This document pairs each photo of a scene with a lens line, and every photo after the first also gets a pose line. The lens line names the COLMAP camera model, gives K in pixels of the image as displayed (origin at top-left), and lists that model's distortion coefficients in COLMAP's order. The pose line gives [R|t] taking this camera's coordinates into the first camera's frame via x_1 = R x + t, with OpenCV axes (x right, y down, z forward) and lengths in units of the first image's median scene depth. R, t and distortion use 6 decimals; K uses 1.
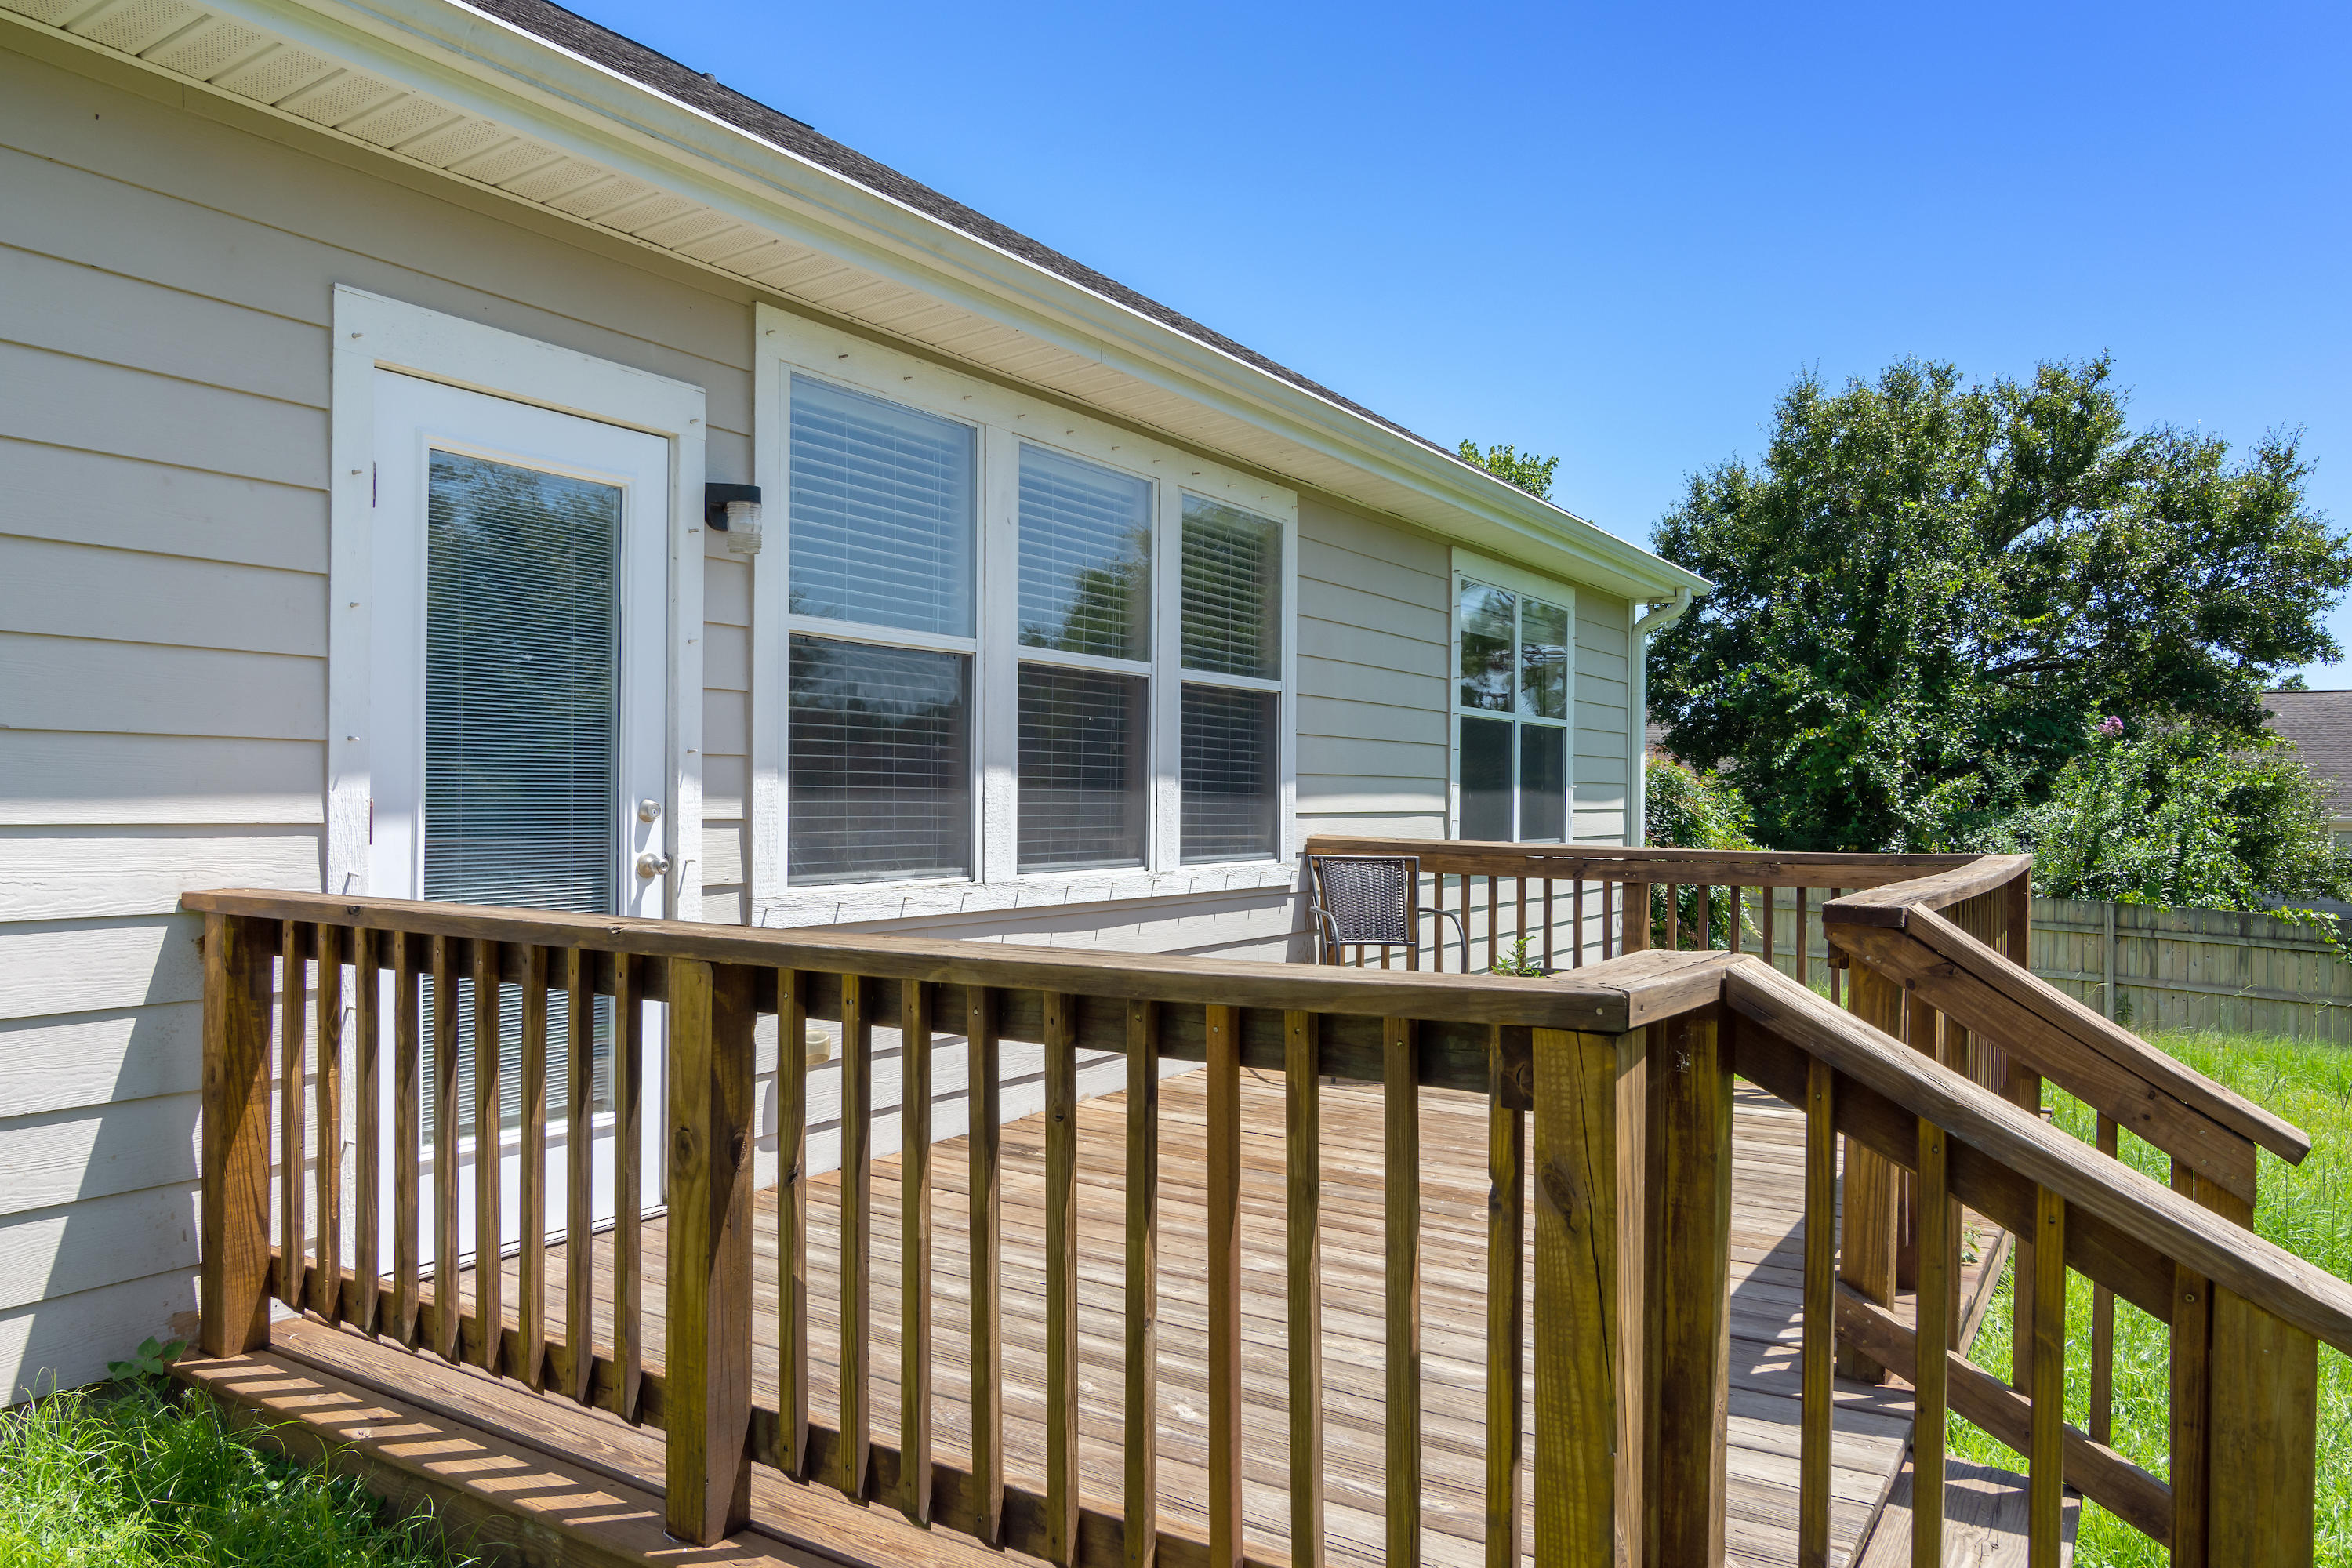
lens RADIAL K [[1534.6, 0, 1173.2], [0, 1534.6, 795.0], [0, 0, 1]] dist [-0.010158, 0.006736]
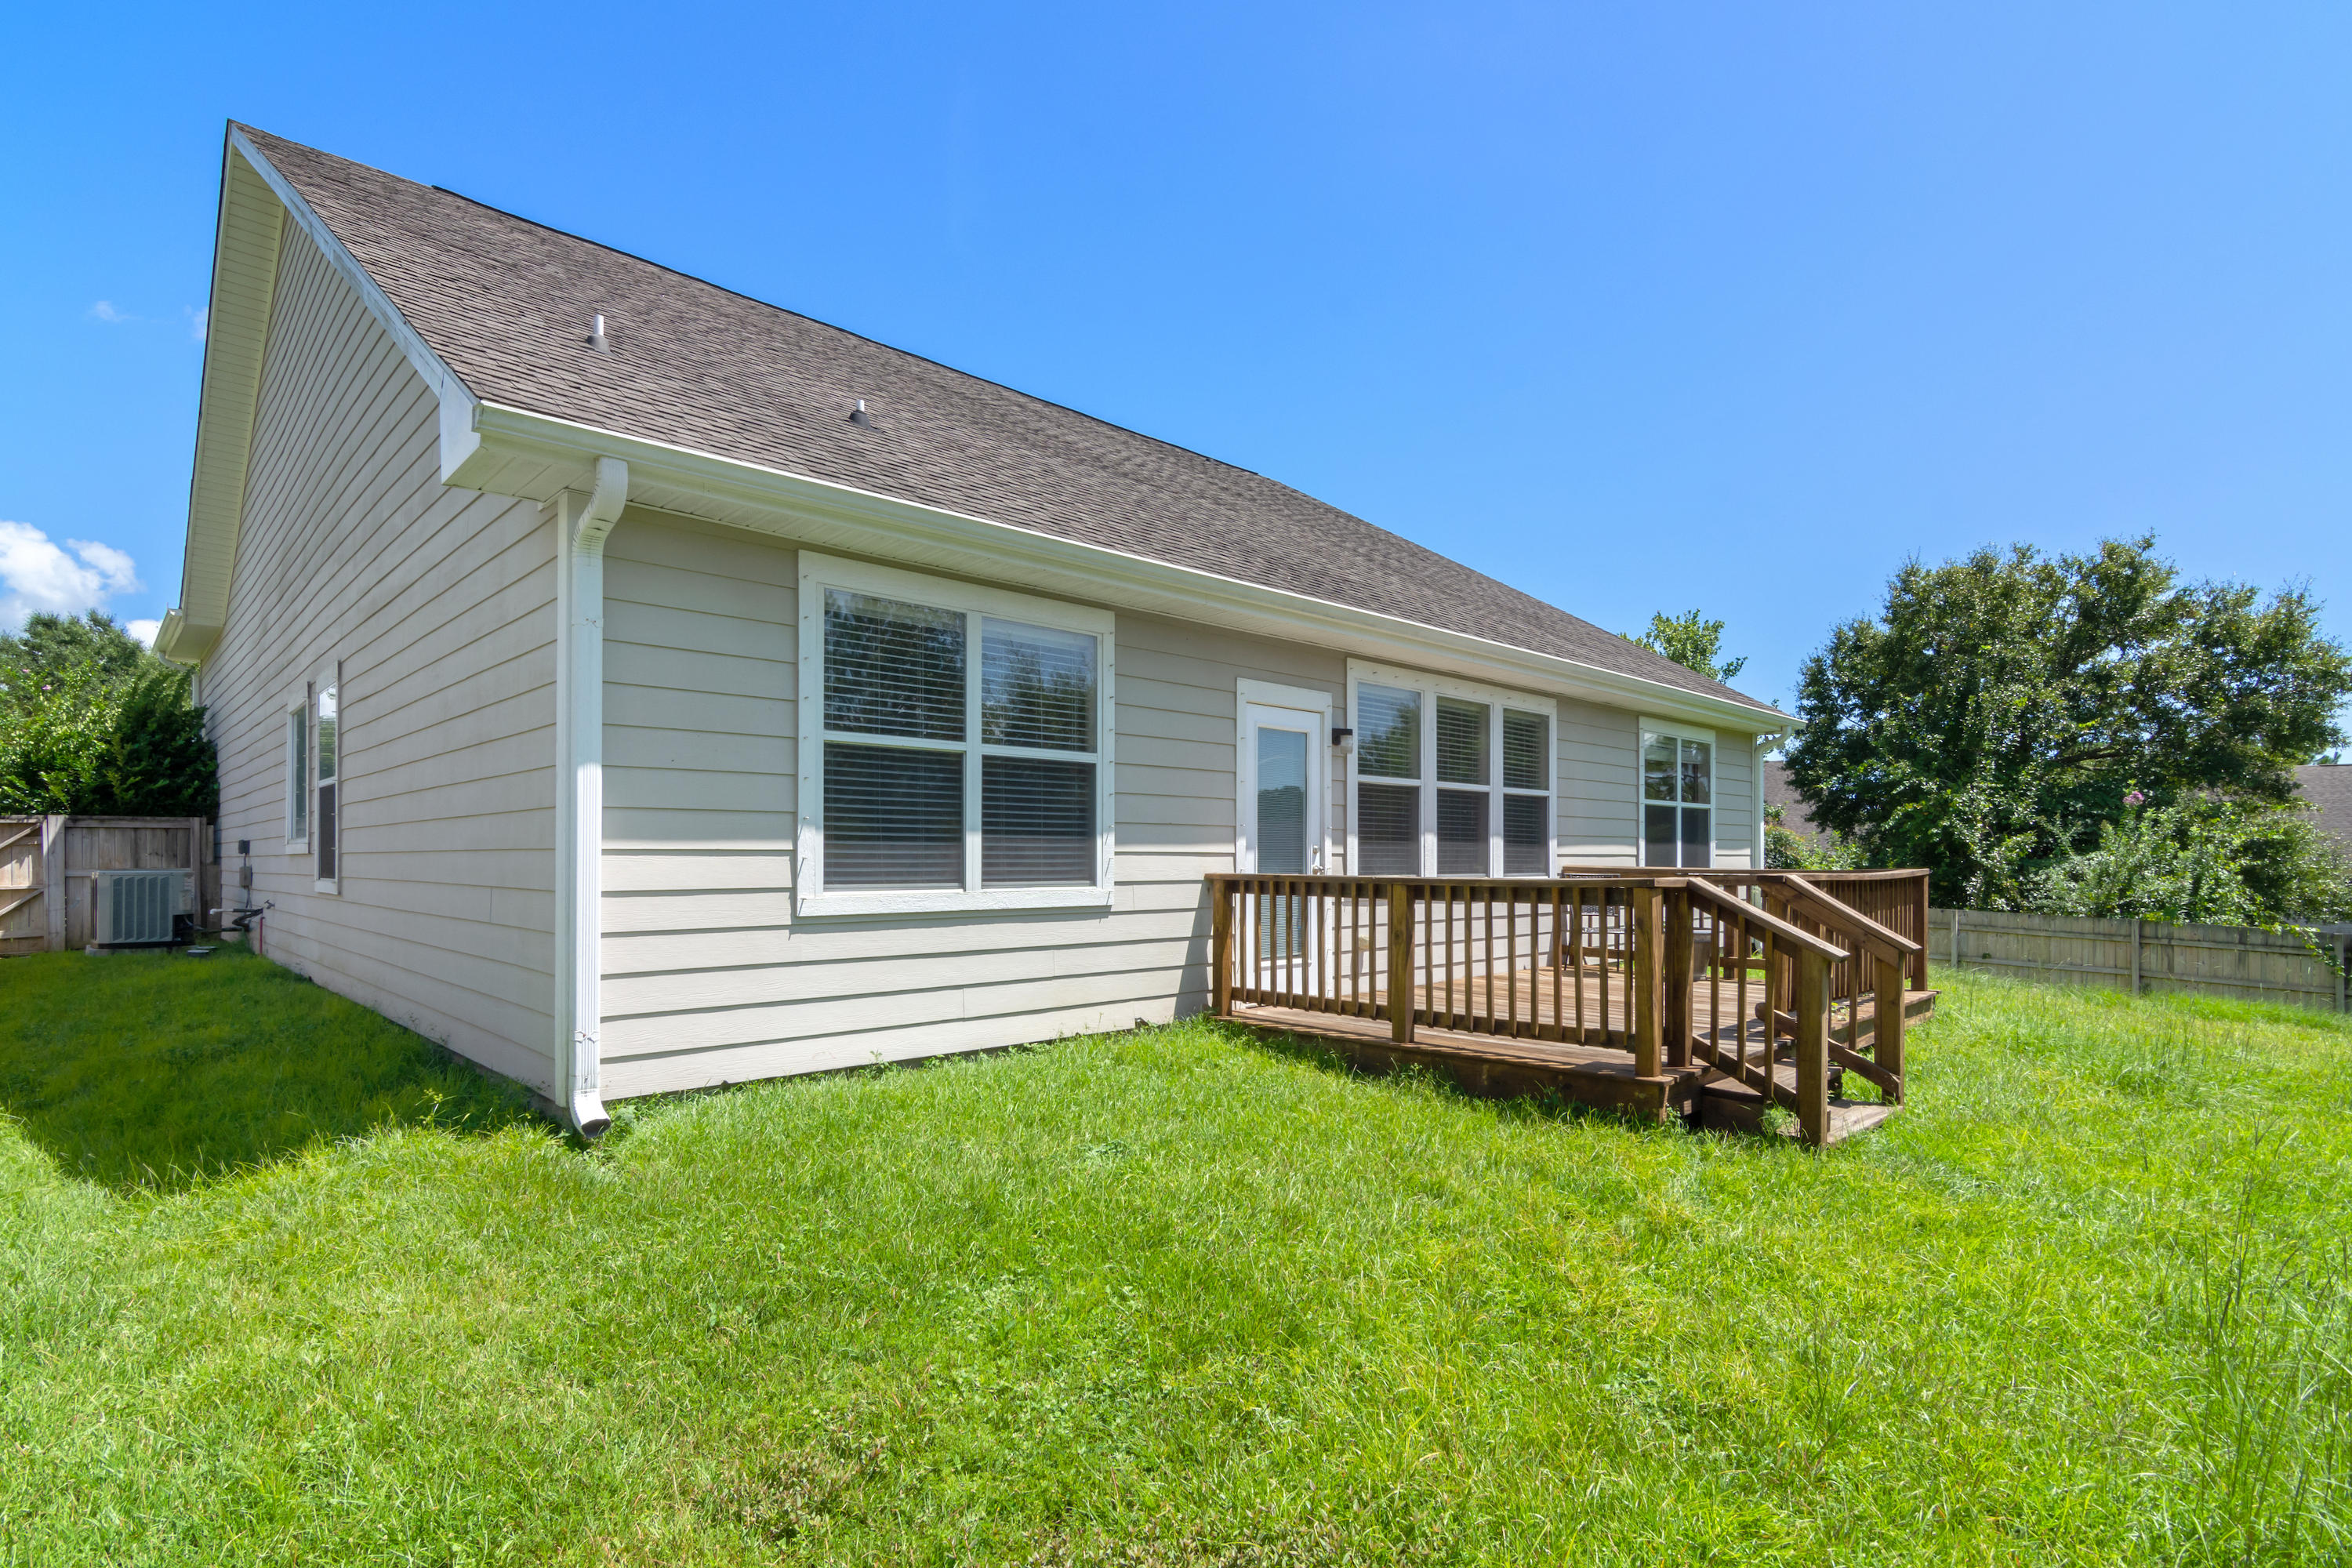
lens RADIAL K [[1168.9, 0, 1139.2], [0, 1168.9, 855.9], [0, 0, 1]] dist [-0.008077, 0.001992]
pose [[0.970456, -0.006042, -0.241204, -0.037332], [0.005694, 0.999982, -0.002140, 0.006139], [0.241213, 0.000704, 0.970472, -0.285553]]
